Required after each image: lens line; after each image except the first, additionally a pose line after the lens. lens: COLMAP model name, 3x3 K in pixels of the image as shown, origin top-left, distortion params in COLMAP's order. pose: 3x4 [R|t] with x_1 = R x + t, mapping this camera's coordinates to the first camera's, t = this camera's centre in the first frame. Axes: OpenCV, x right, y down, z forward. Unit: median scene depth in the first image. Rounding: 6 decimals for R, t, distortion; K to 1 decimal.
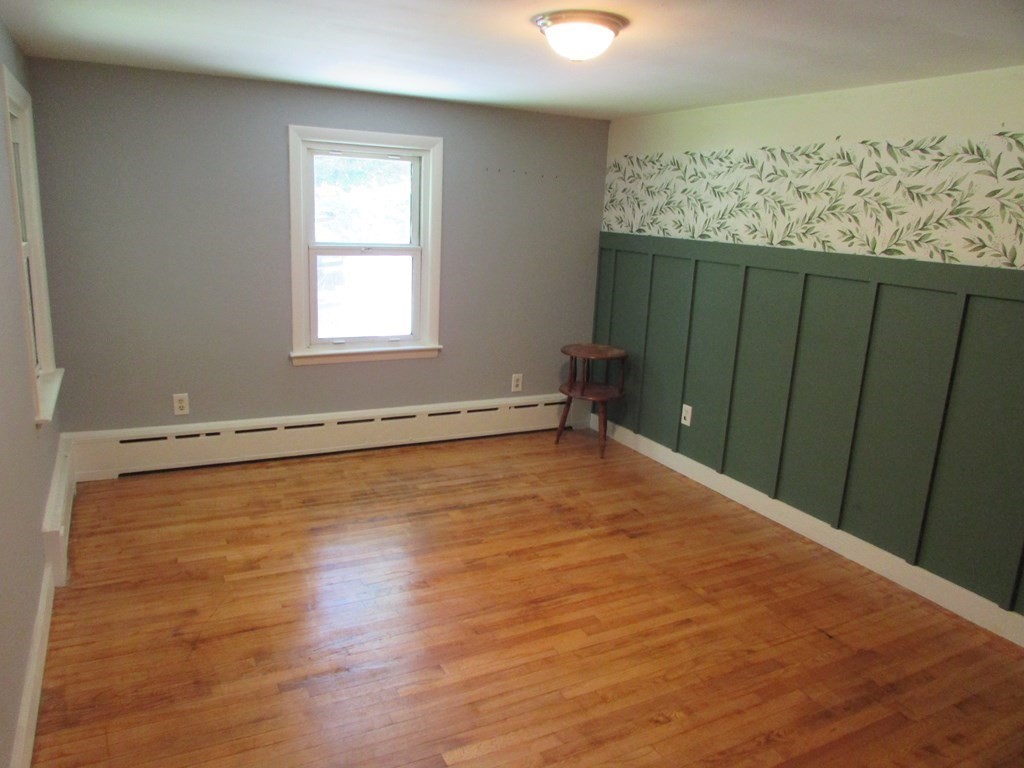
lens RADIAL K [[732.5, 0, 512.0], [0, 732.5, 384.0], [0, 0, 1]] dist [-0.029248, 0.006461]
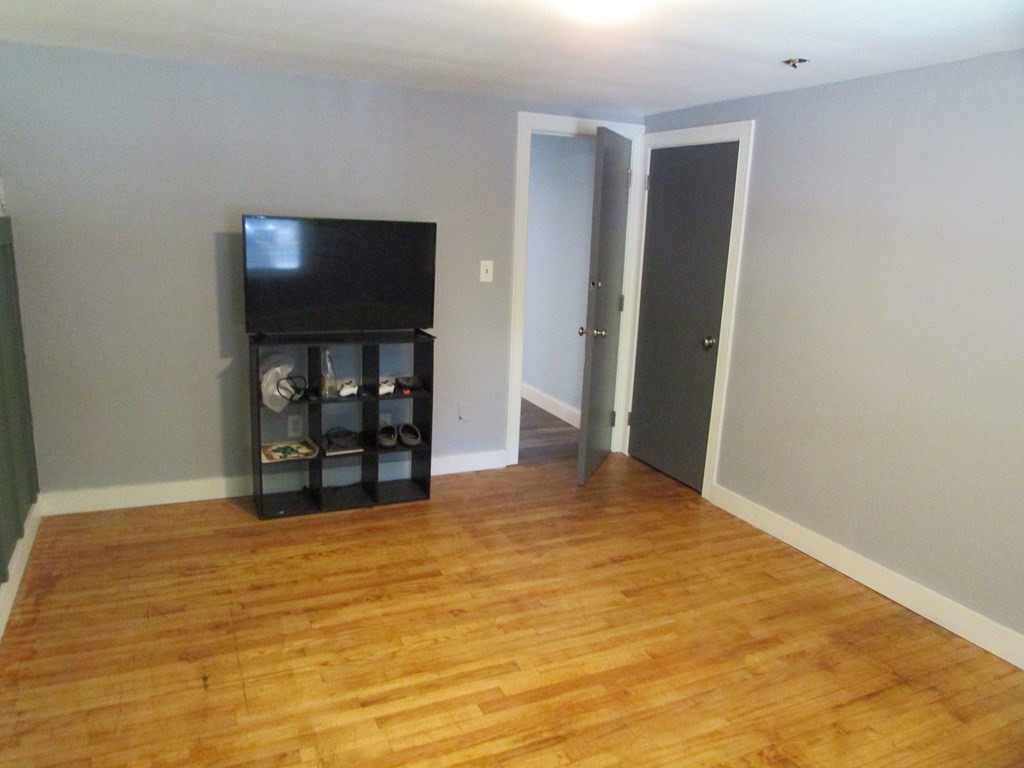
lens RADIAL K [[732.5, 0, 512.0], [0, 732.5, 384.0], [0, 0, 1]] dist [-0.029248, 0.006461]
pose [[-0.993607, -0.111351, 0.018616, 0.114153], [-0.091934, 0.893750, 0.439044, -0.366101], [-0.065526, 0.434525, -0.898273, 1.645516]]
